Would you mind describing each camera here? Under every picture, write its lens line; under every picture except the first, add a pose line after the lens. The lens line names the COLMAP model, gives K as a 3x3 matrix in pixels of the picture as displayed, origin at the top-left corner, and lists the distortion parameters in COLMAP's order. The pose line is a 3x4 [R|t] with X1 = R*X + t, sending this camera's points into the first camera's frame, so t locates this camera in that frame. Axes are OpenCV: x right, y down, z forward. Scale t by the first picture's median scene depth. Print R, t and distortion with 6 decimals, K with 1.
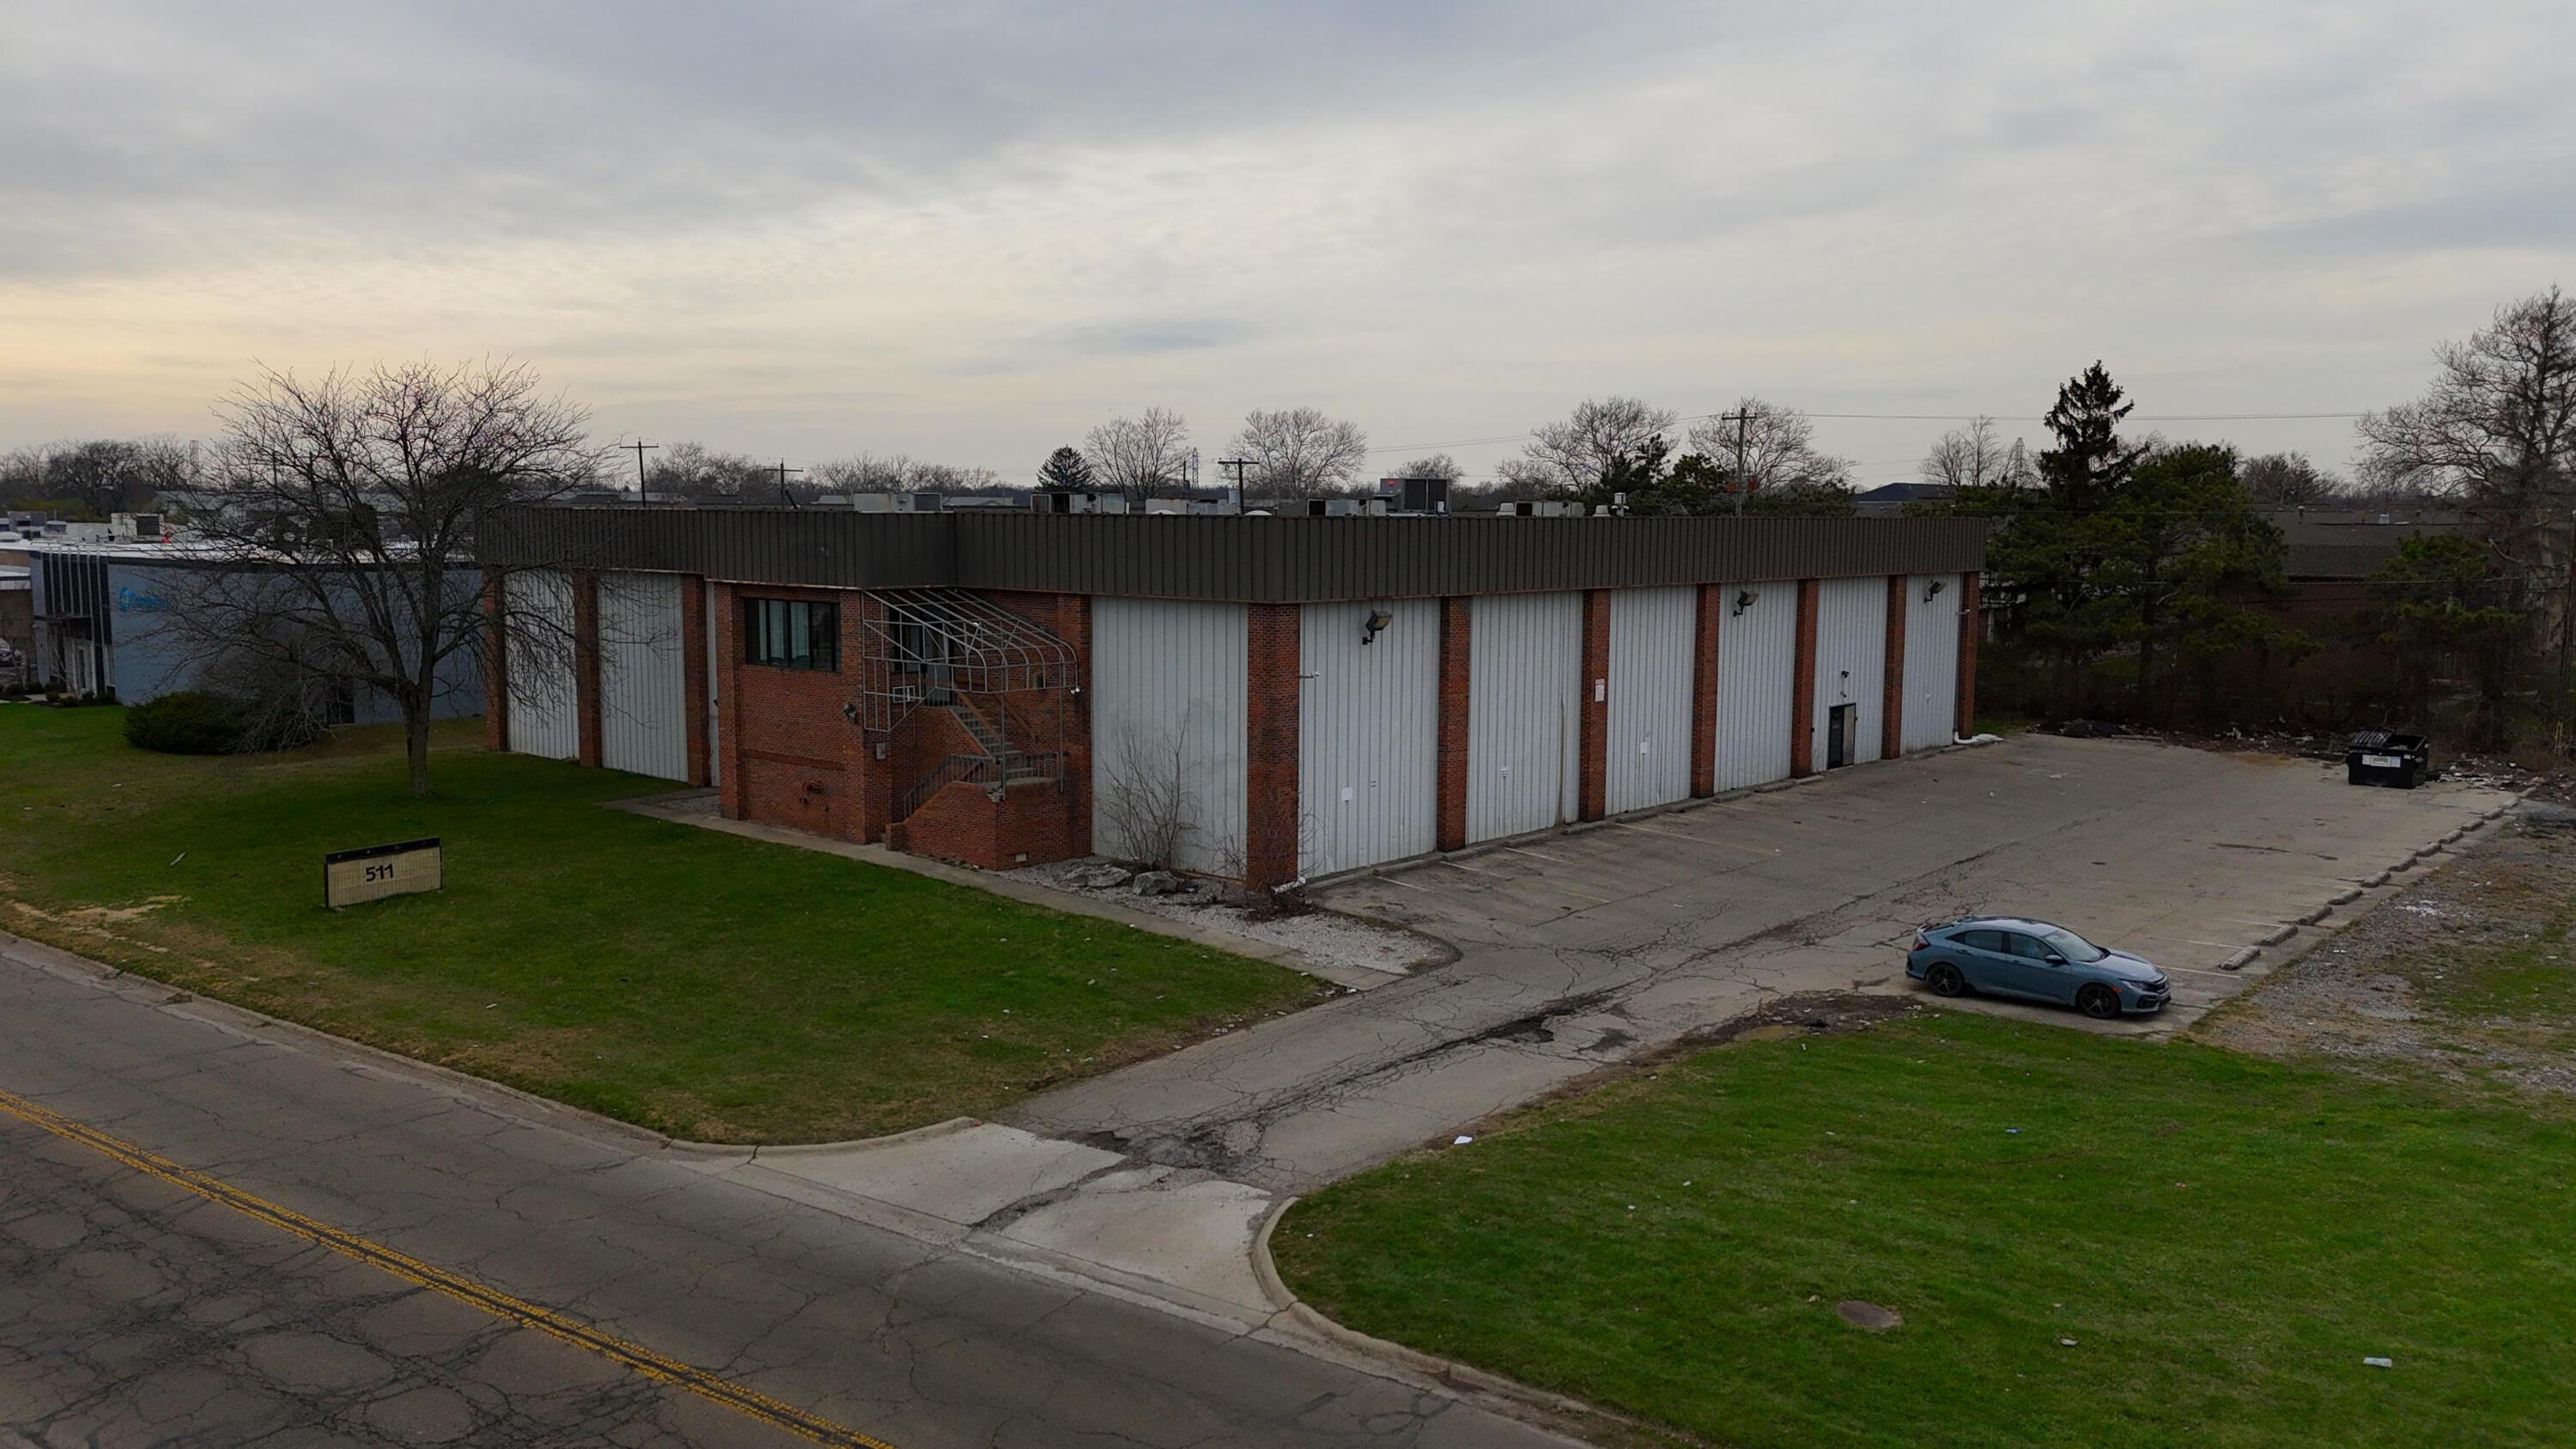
lens RADIAL K [[1889.2, 0, 1291.0], [0, 1889.2, 722.2], [0, 0, 1]] dist [0.090788, -0.098280]
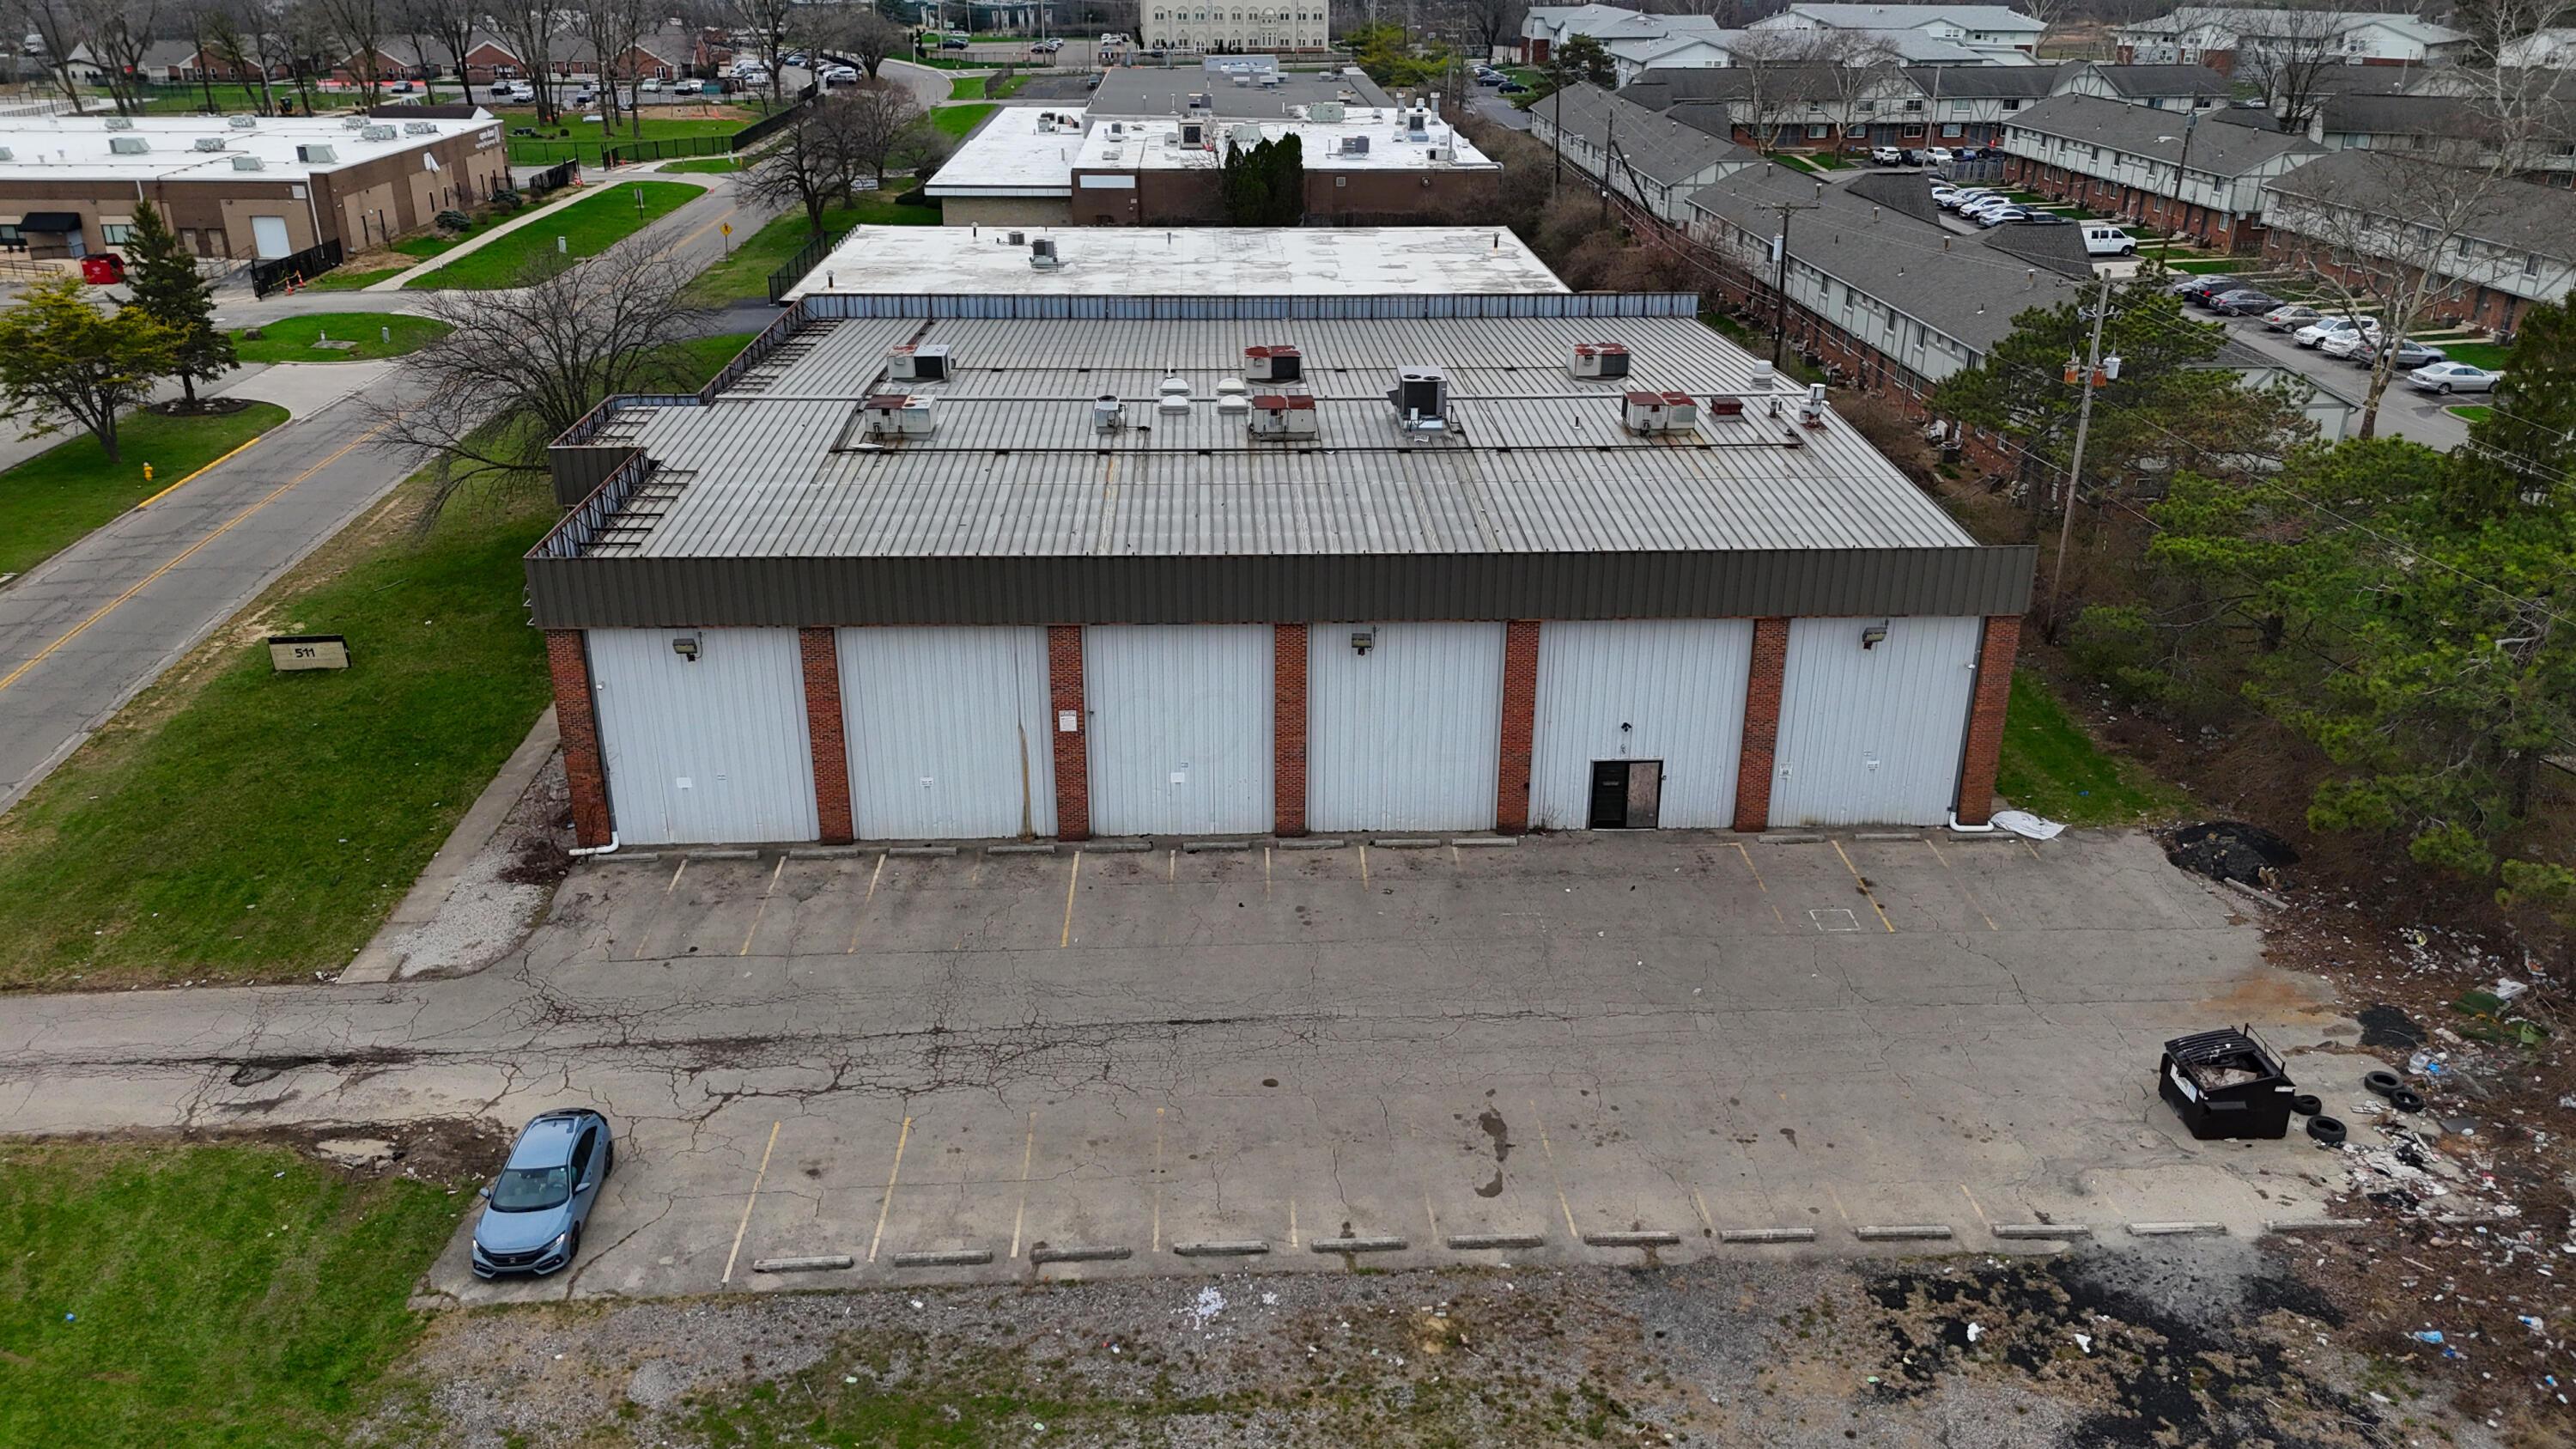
lens RADIAL K [[1893.8, 0, 1288.0], [0, 1893.8, 724.5], [0, 0, 1]] dist [0.060220, -0.041352]
pose [[0.696090, 0.276137, -0.662727, 1.046146], [-0.078590, 0.946836, 0.311970, -0.386415], [0.713640, -0.165075, 0.680785, 0.482218]]
